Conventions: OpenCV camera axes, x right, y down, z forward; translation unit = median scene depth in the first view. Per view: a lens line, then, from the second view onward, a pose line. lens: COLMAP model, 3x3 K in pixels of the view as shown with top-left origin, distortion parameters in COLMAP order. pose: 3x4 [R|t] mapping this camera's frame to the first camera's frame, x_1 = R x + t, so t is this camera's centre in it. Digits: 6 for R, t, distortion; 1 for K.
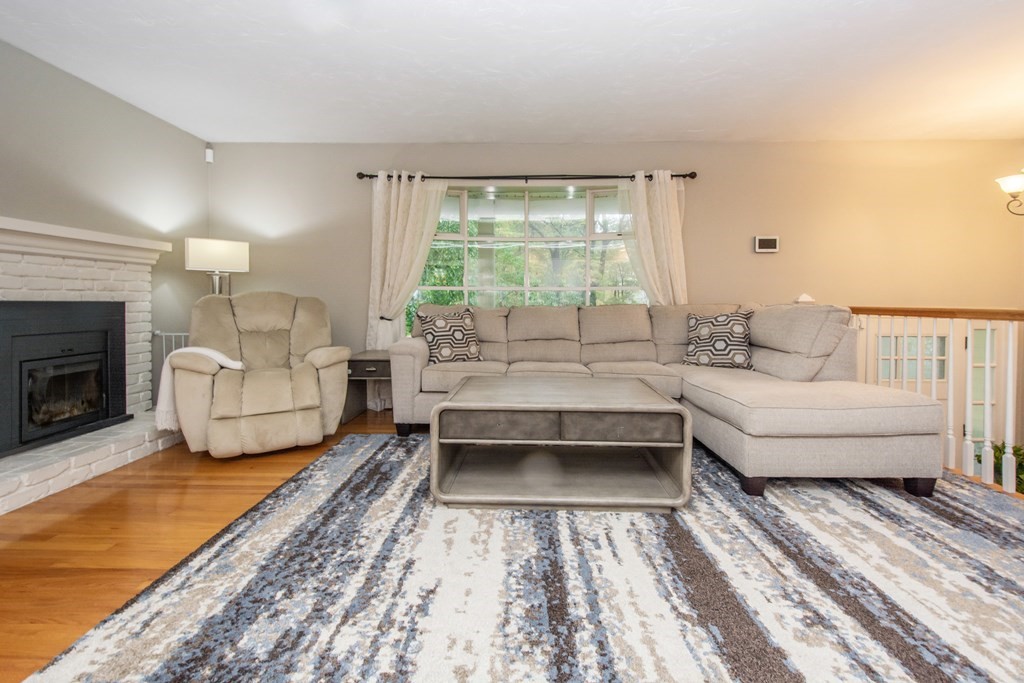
lens RADIAL K [[459.1, 0, 518.0], [0, 459.1, 311.7], [0, 0, 1]] dist [0.012335, -0.006201]
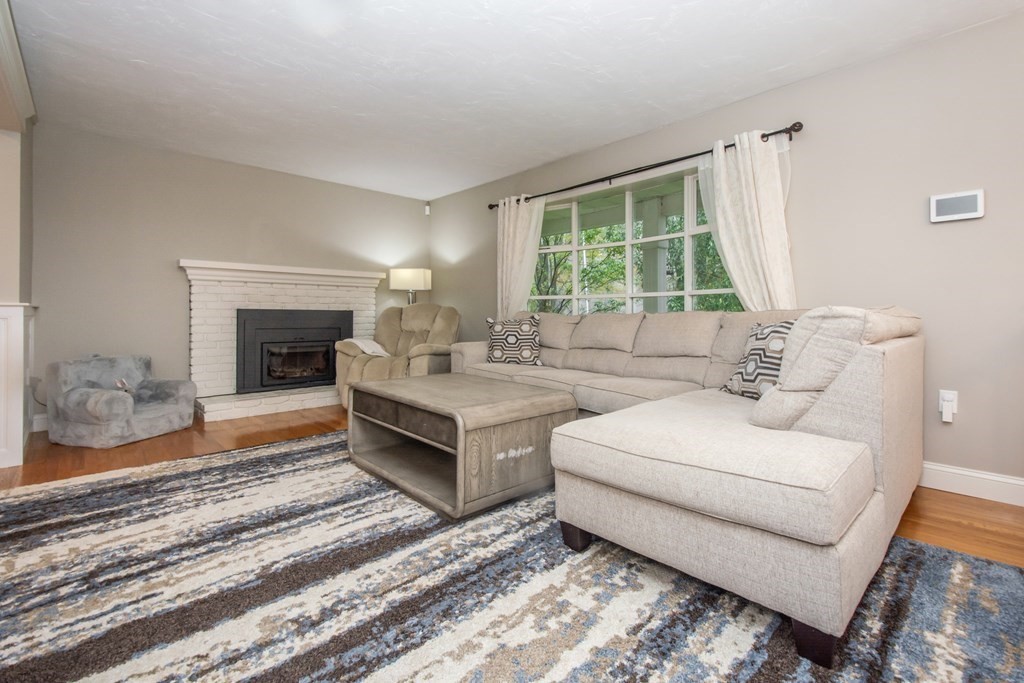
lens RADIAL K [[459.1, 0, 520.7], [0, 459.1, 307.9], [0, 0, 1]] dist [0.012335, -0.006201]
pose [[0.707104, -0.011304, -0.707019, 1.097296], [-0.014572, 0.999427, -0.030554, 0.015220], [0.706959, 0.031908, 0.706534, 0.399543]]
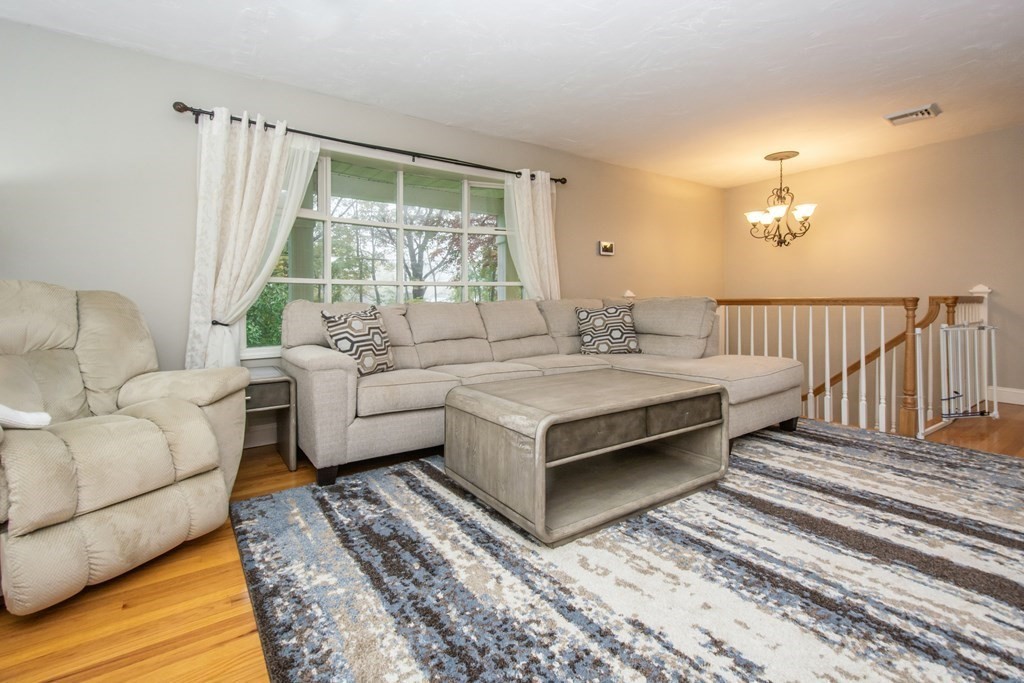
lens RADIAL K [[459.1, 0, 512.1], [0, 459.1, 299.2], [0, 0, 1]] dist [0.012335, -0.006201]
pose [[0.809689, -0.005864, 0.586830, -0.673426], [0.026184, 0.999315, -0.026143, 0.015843], [-0.586275, 0.036533, 0.809288, 0.383215]]
